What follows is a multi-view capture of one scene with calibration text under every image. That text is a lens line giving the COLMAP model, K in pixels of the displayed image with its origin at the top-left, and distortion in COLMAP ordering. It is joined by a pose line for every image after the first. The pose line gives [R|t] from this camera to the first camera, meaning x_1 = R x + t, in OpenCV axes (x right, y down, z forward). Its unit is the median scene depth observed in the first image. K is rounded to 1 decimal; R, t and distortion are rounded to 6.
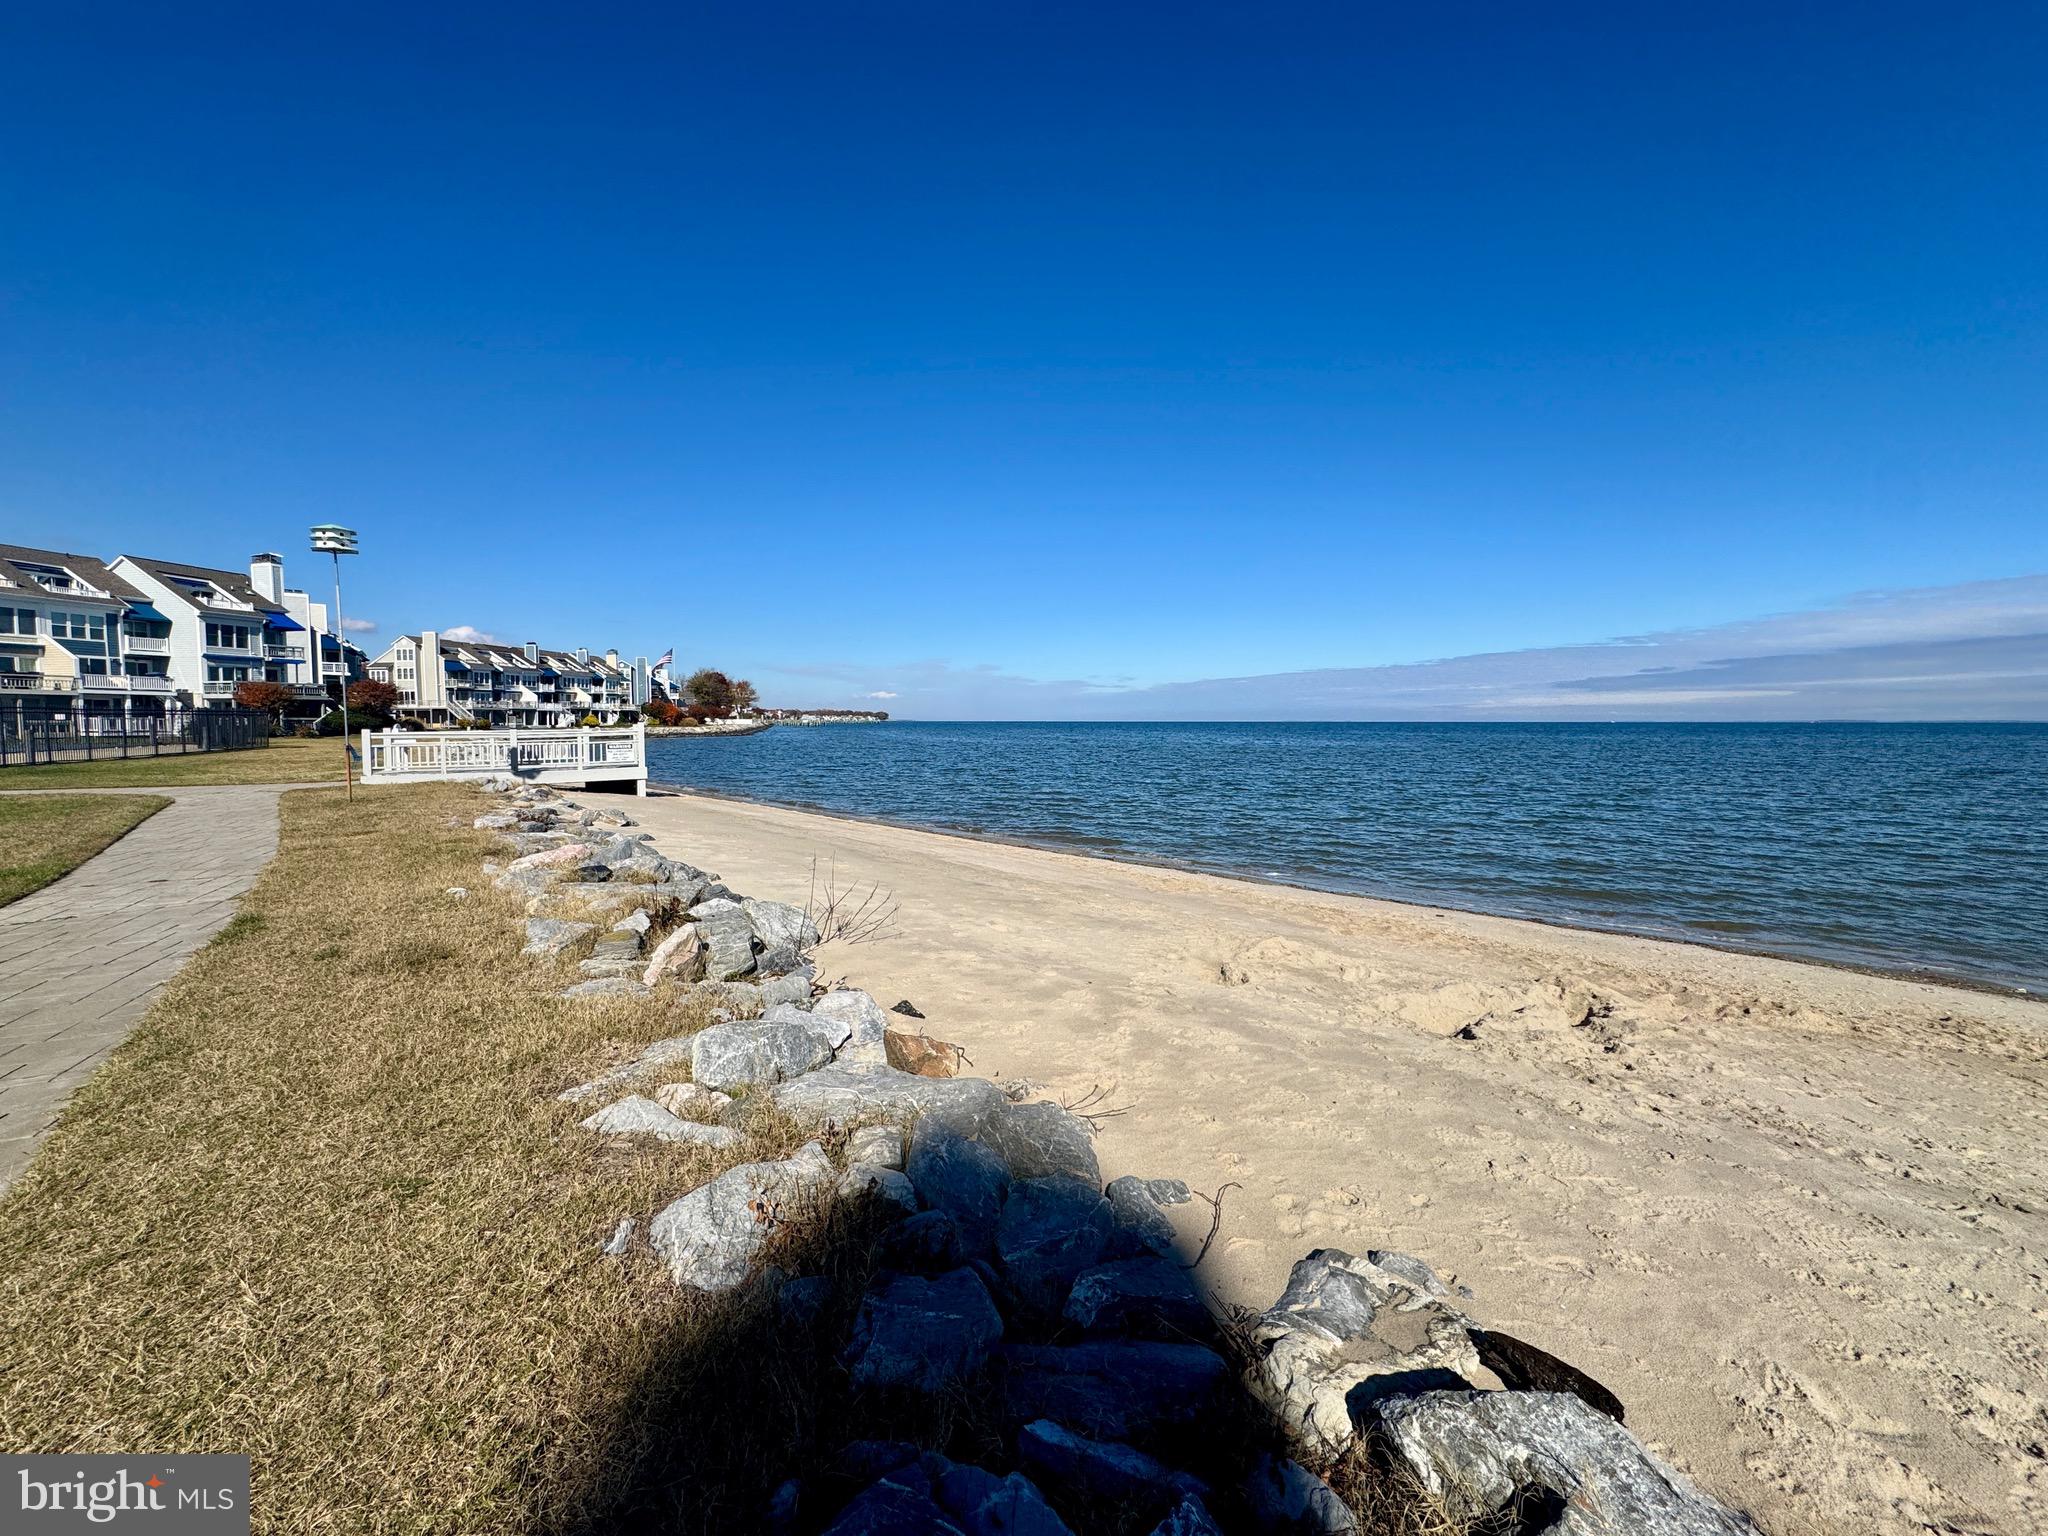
lens RADIAL K [[825.8, 0, 1025.0], [0, 825.8, 771.1], [0, 0, 1]] dist [-0.000258, 0.000288]
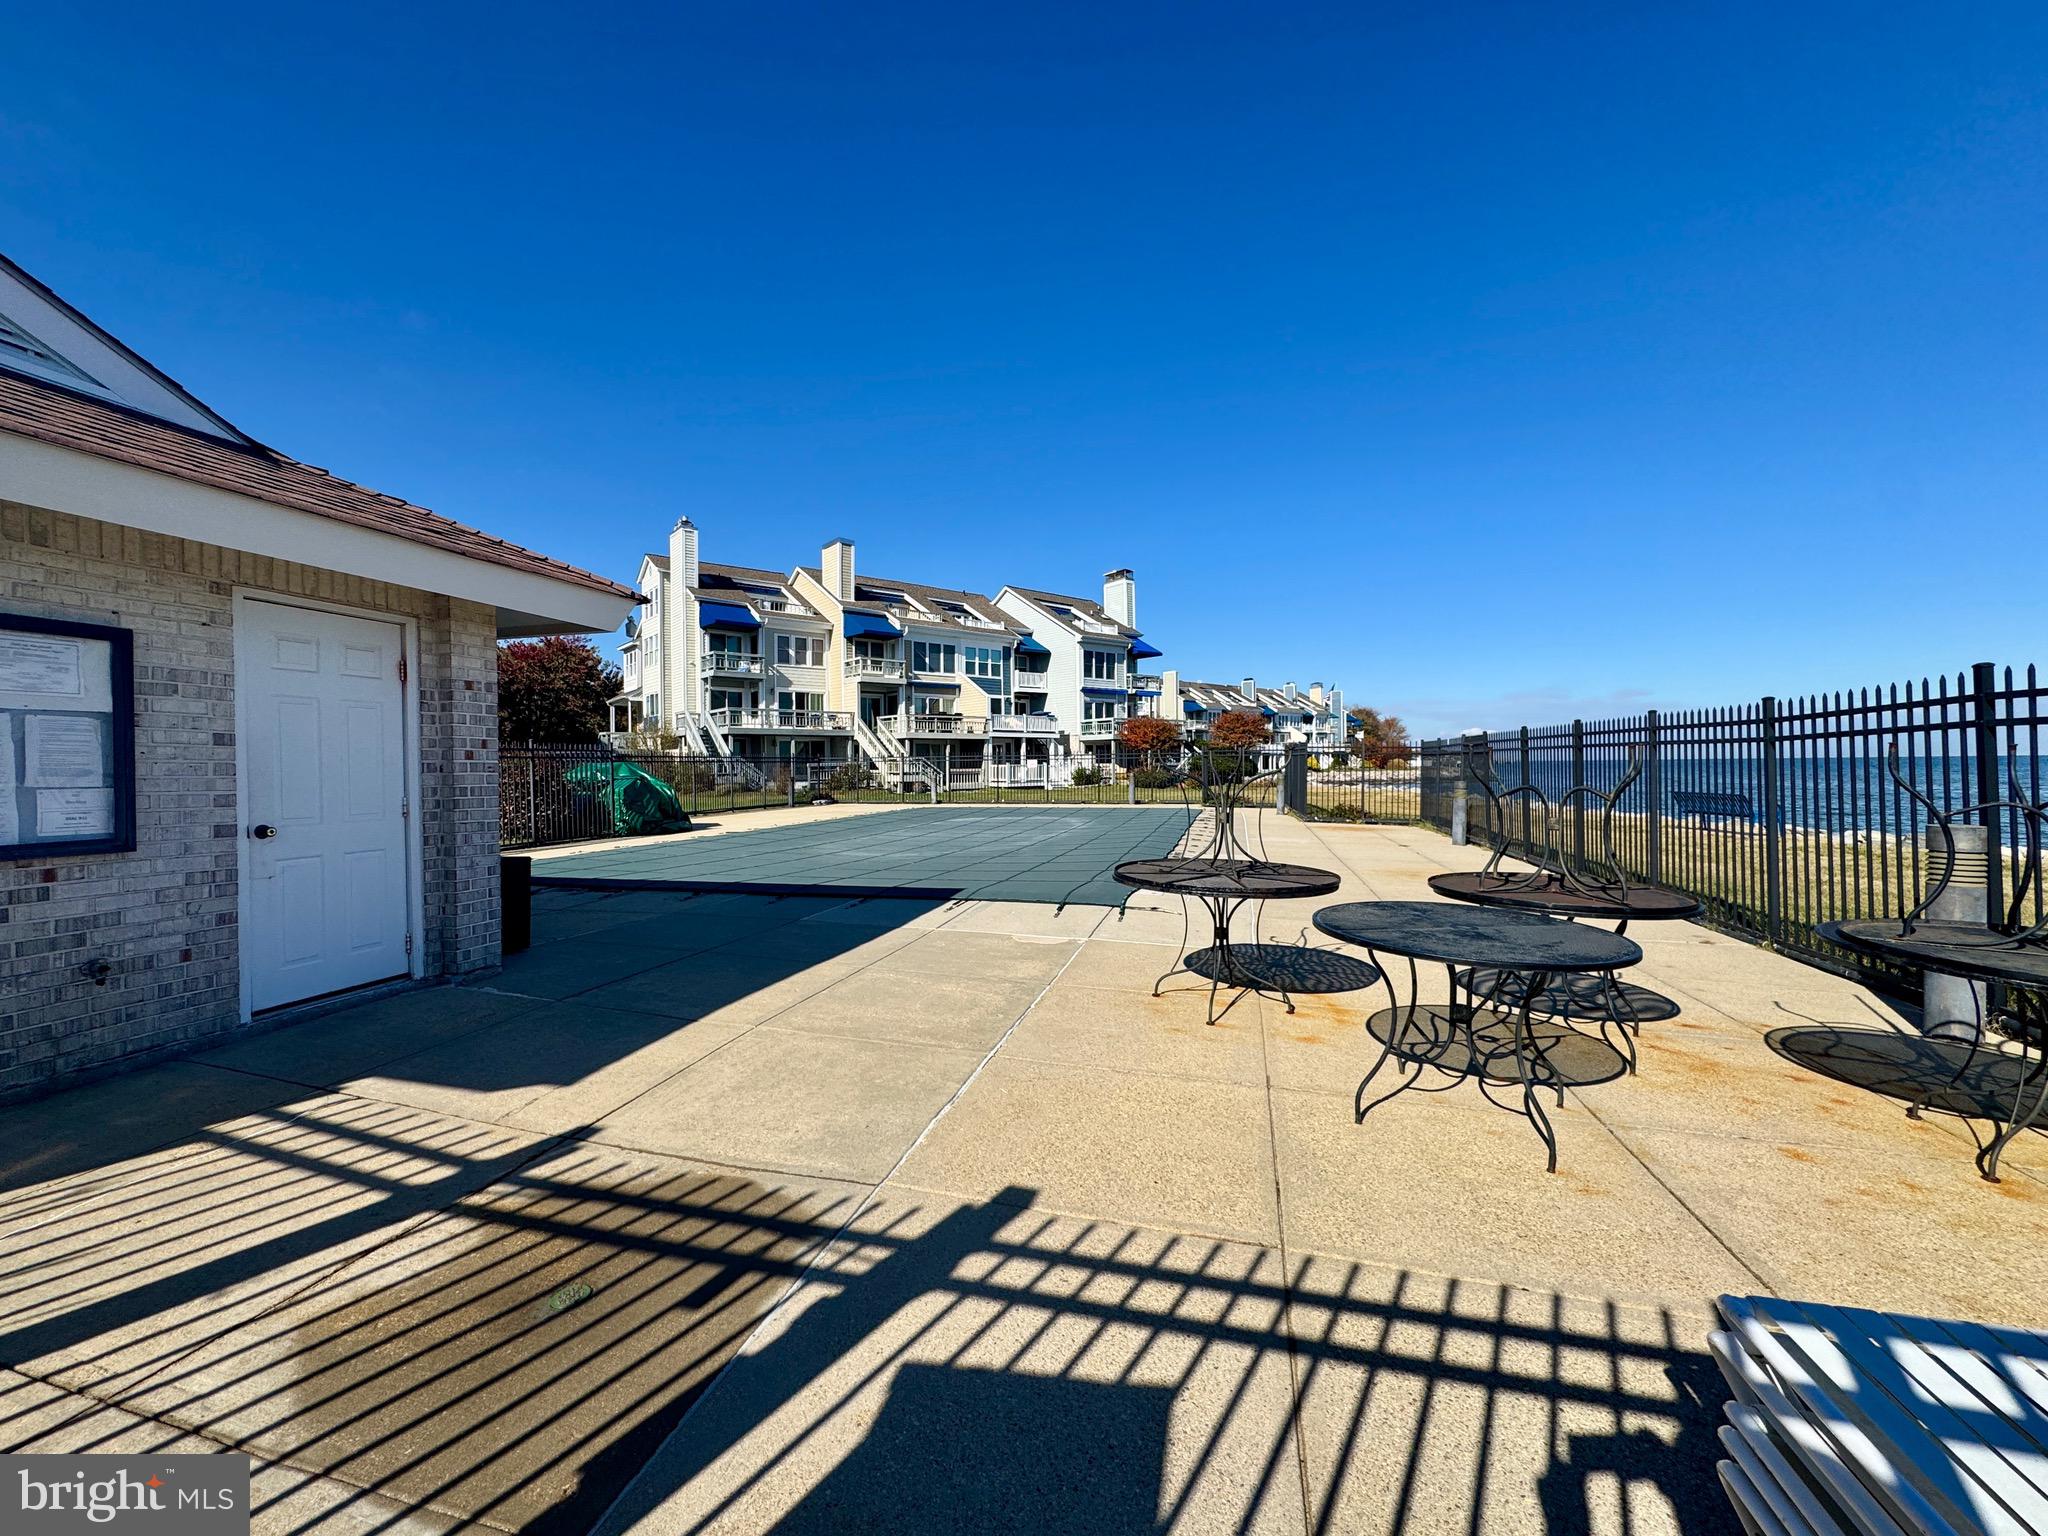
lens RADIAL K [[825.8, 0, 1024.1], [0, 825.8, 763.1], [0, 0, 1]] dist [-0.000258, 0.000288]
pose [[0.790610, -0.013694, -0.612166, -0.547766], [-0.023895, 0.998298, -0.053192, -0.020482], [0.611853, 0.056681, 0.788938, 0.321376]]
